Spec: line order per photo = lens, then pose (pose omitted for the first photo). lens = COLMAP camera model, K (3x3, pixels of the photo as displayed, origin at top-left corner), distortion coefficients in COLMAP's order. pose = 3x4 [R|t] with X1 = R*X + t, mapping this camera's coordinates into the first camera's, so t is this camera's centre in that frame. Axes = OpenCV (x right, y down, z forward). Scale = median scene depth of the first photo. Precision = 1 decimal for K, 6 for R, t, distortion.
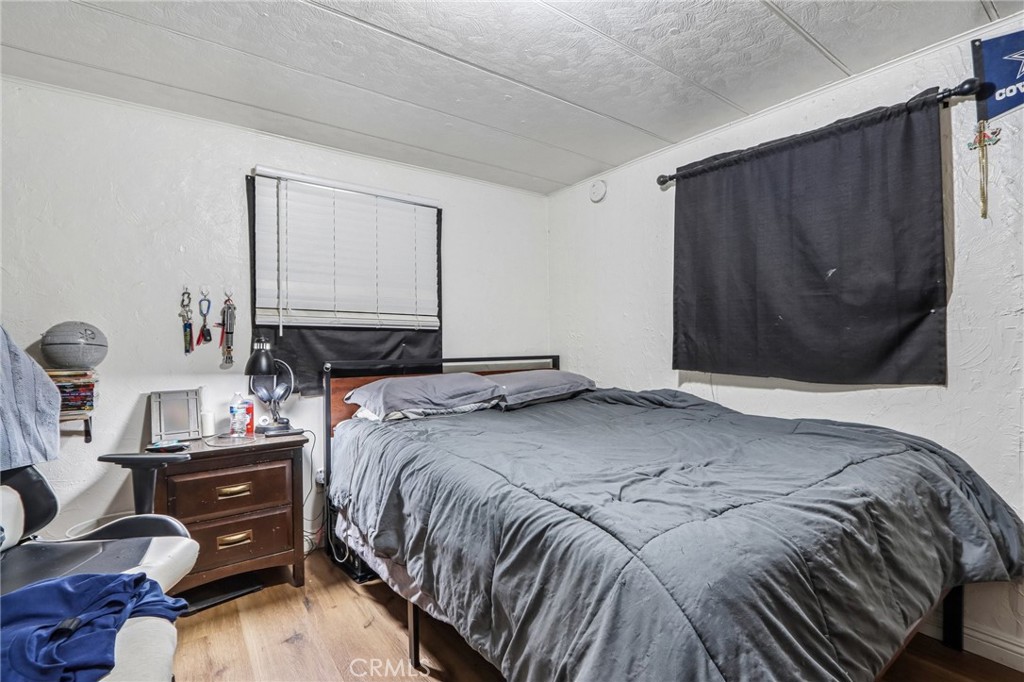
lens RADIAL K [[476.2, 0, 512.2], [0, 476.2, 344.6], [0, 0, 1]] dist [-0.006419, -0.000269]
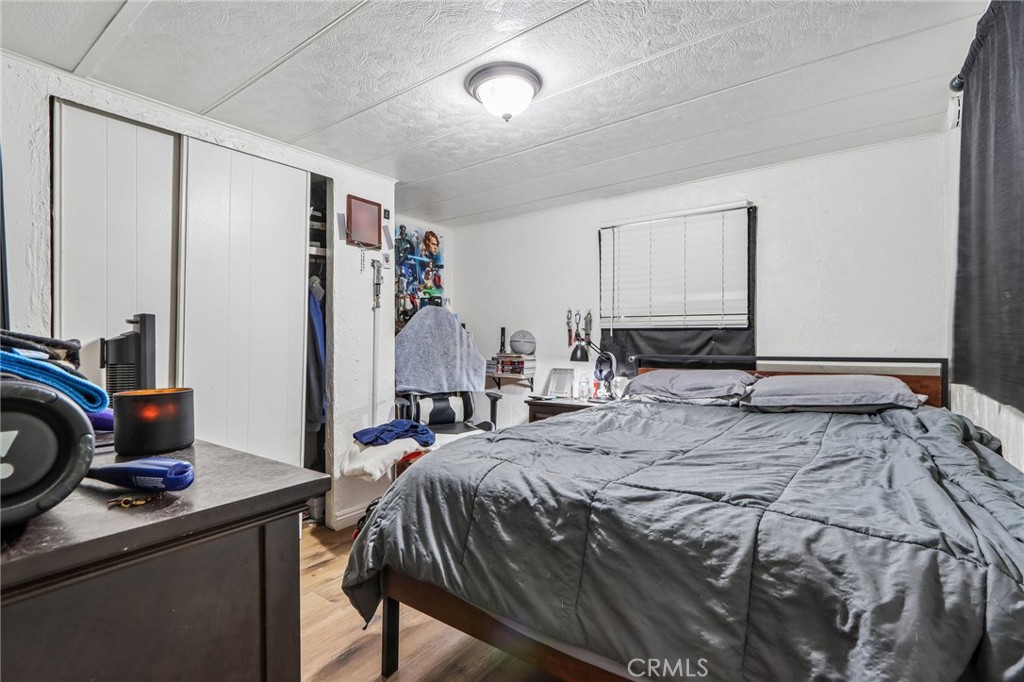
lens RADIAL K [[476.2, 0, 512.5], [0, 476.2, 341.6], [0, 0, 1]] dist [-0.006419, -0.000269]
pose [[0.307734, 0.001619, -0.951471, 0.765757], [-0.000639, 0.999999, 0.001494, -0.002886], [0.951472, 0.000149, 0.307734, 0.254850]]
